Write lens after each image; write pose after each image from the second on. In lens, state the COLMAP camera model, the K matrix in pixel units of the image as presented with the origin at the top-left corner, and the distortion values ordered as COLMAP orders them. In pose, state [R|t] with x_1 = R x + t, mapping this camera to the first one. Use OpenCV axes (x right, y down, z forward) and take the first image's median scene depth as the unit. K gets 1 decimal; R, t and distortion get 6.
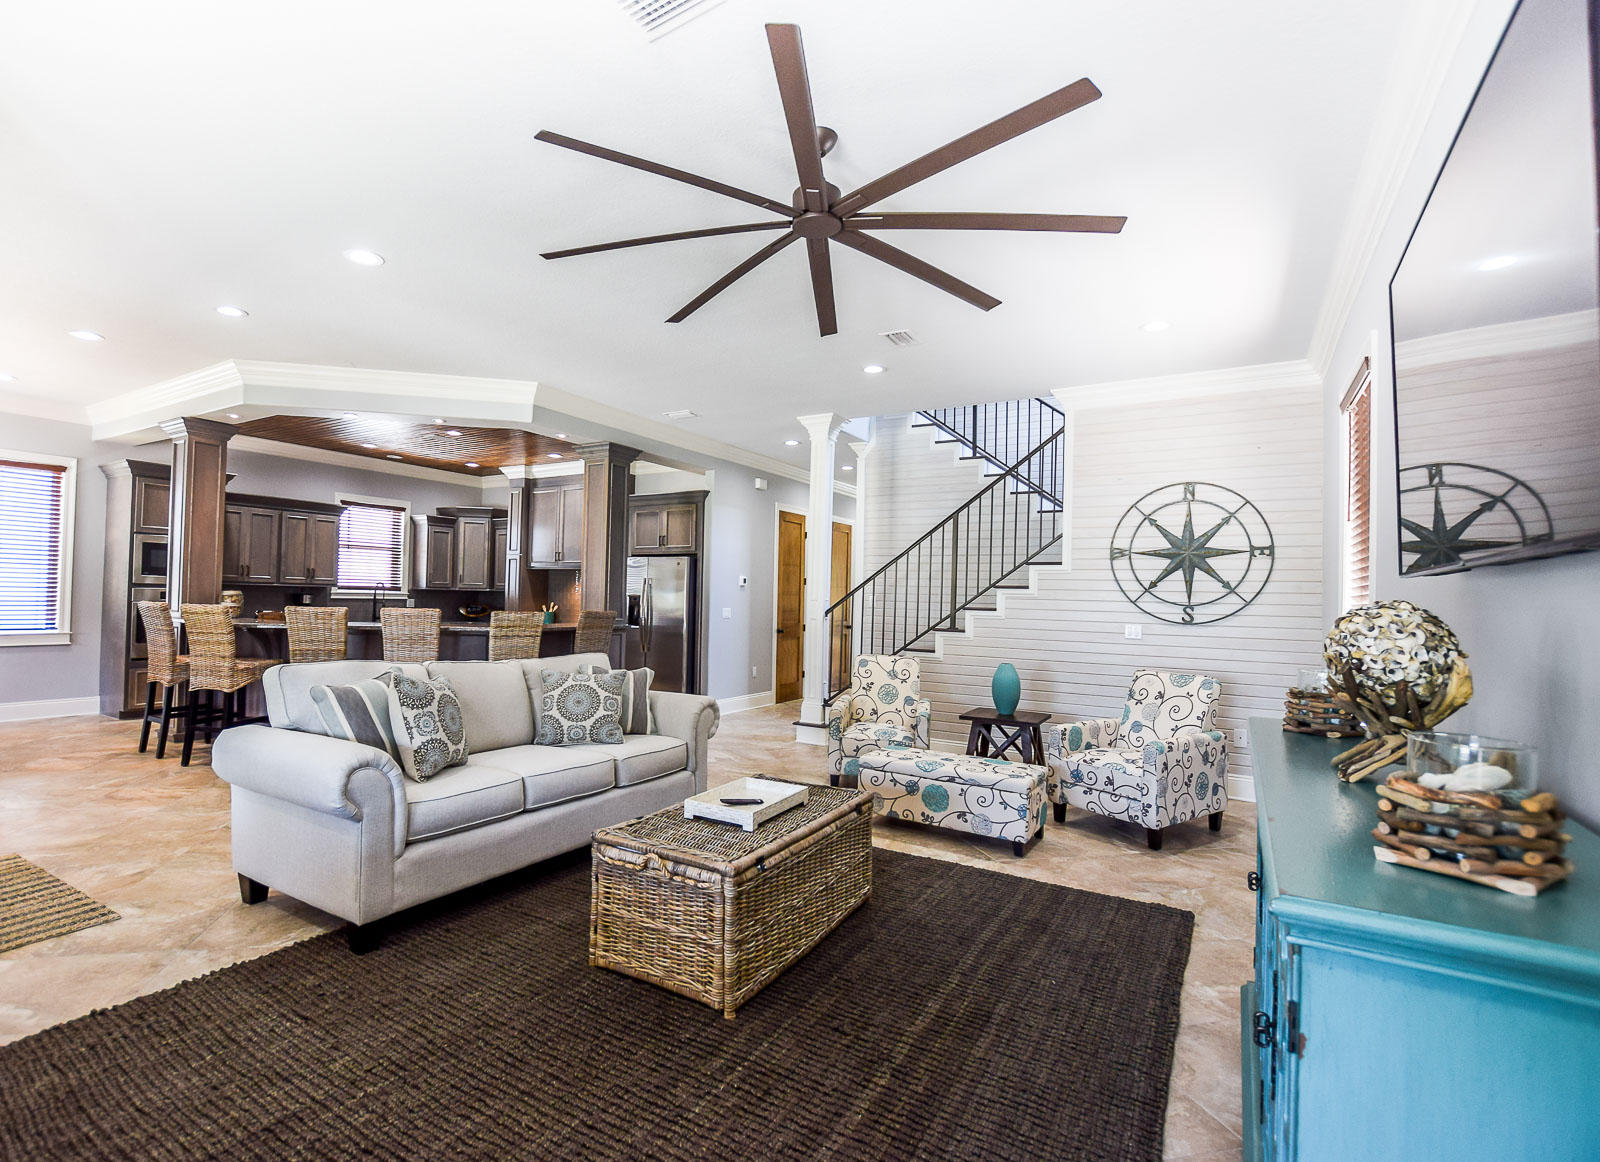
lens RADIAL K [[763.1, 0, 738.6], [0, 763.1, 585.9], [0, 0, 1]] dist [-0.019492, 0.001290]
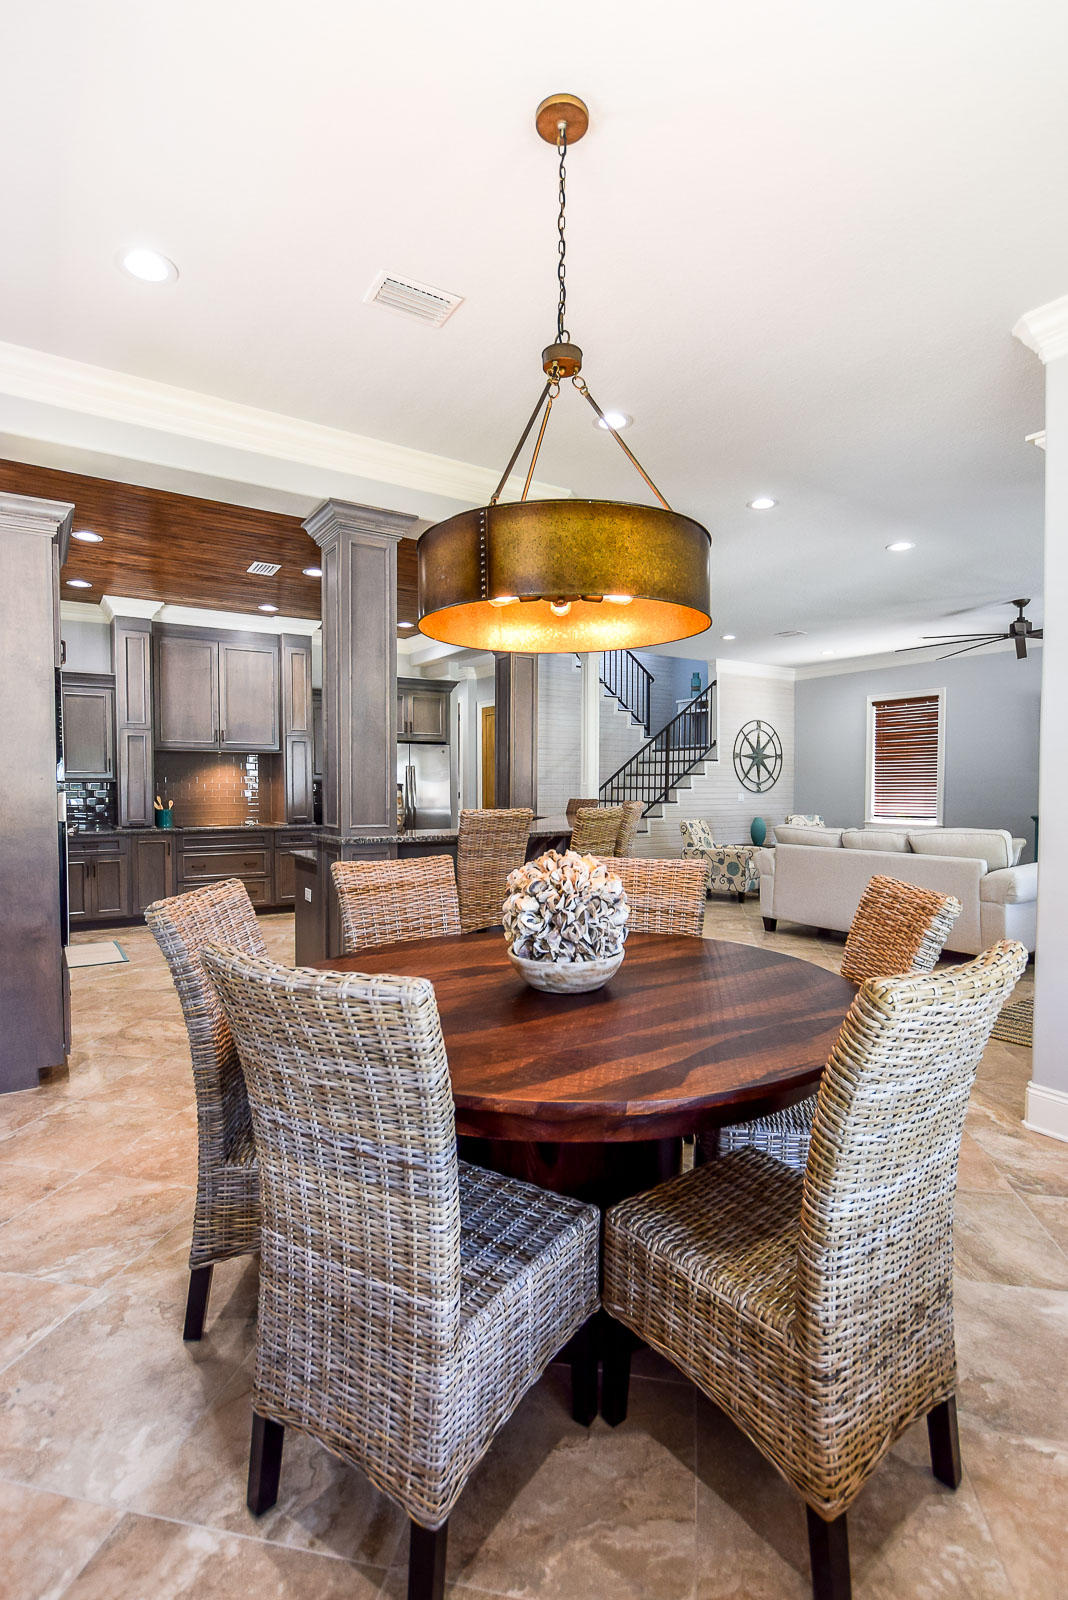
lens RADIAL K [[763.3, 0, 537.1], [0, 763.3, 807.7], [0, 0, 1]] dist [-0.005461, 0.000044]
pose [[0.401085, -0.050015, 0.914675, -1.122384], [-0.005238, 0.998367, 0.056888, -0.015369], [-0.916026, -0.027608, 0.400168, 0.561065]]
